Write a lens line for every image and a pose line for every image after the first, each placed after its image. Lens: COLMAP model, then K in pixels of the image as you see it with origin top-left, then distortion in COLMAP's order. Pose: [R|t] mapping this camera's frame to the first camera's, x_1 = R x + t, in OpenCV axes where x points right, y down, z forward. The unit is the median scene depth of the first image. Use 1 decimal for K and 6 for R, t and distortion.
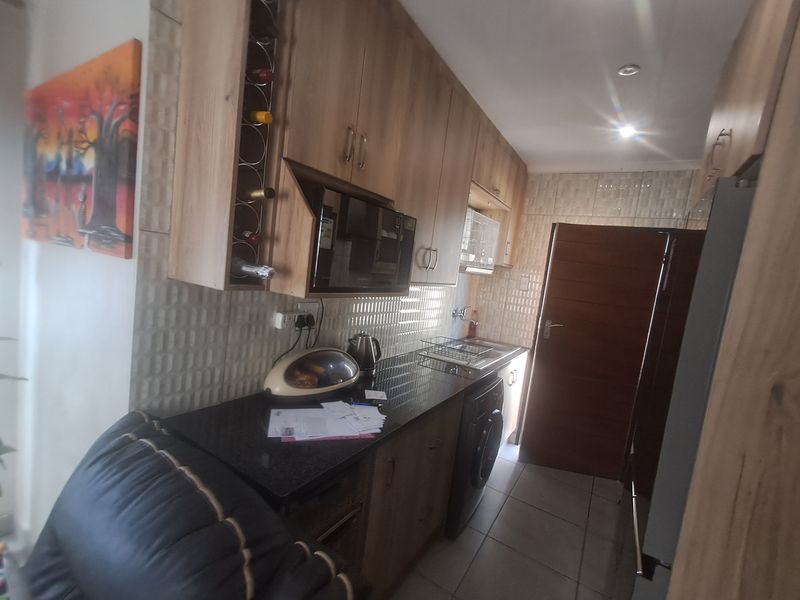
lens RADIAL K [[362.6, 0, 400.0], [0, 362.6, 300.0], [0, 0, 1]] dist [0.001869, 0.000277]
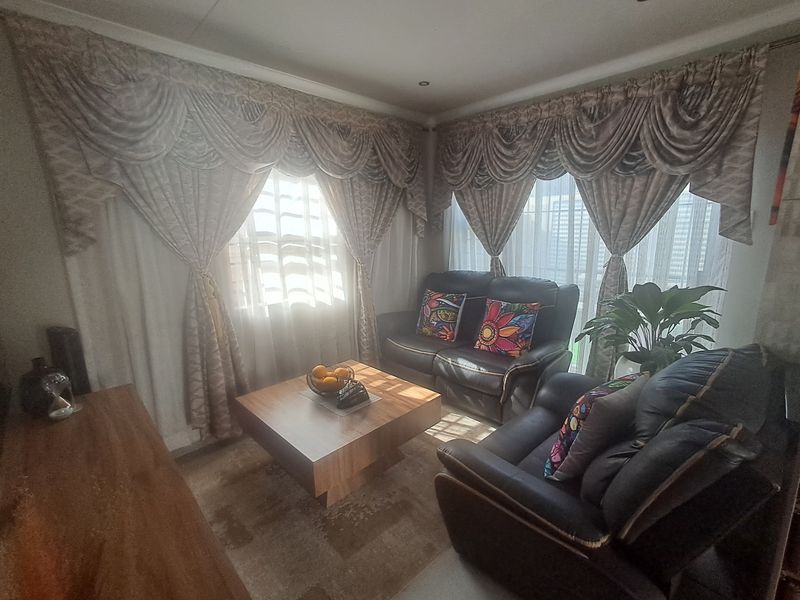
lens RADIAL K [[362.7, 0, 400.0], [0, 362.7, 300.0], [0, 0, 1]] dist [0.000577, 0.013120]
pose [[-0.244253, 0.072465, -0.967000, 0.620824], [-0.103729, 0.989530, 0.100354, 0.113481], [0.964148, 0.124818, -0.234179, 0.044280]]
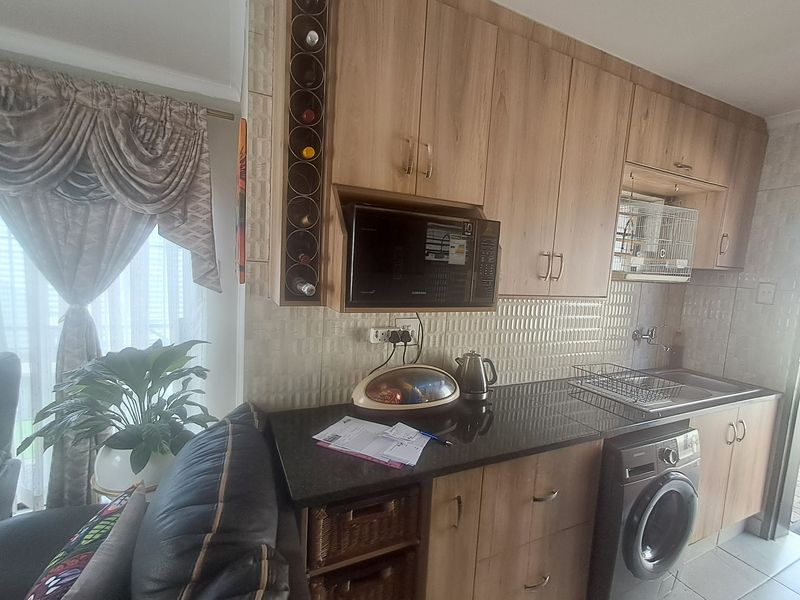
lens RADIAL K [[362.6, 0, 400.0], [0, 362.6, 300.0], [0, 0, 1]] dist [0.001869, 0.000277]
pose [[0.839660, -0.024297, -0.542569, 0.310896], [-0.003538, 0.998733, -0.050200, 0.006559], [0.543101, 0.044070, 0.838510, 0.156261]]
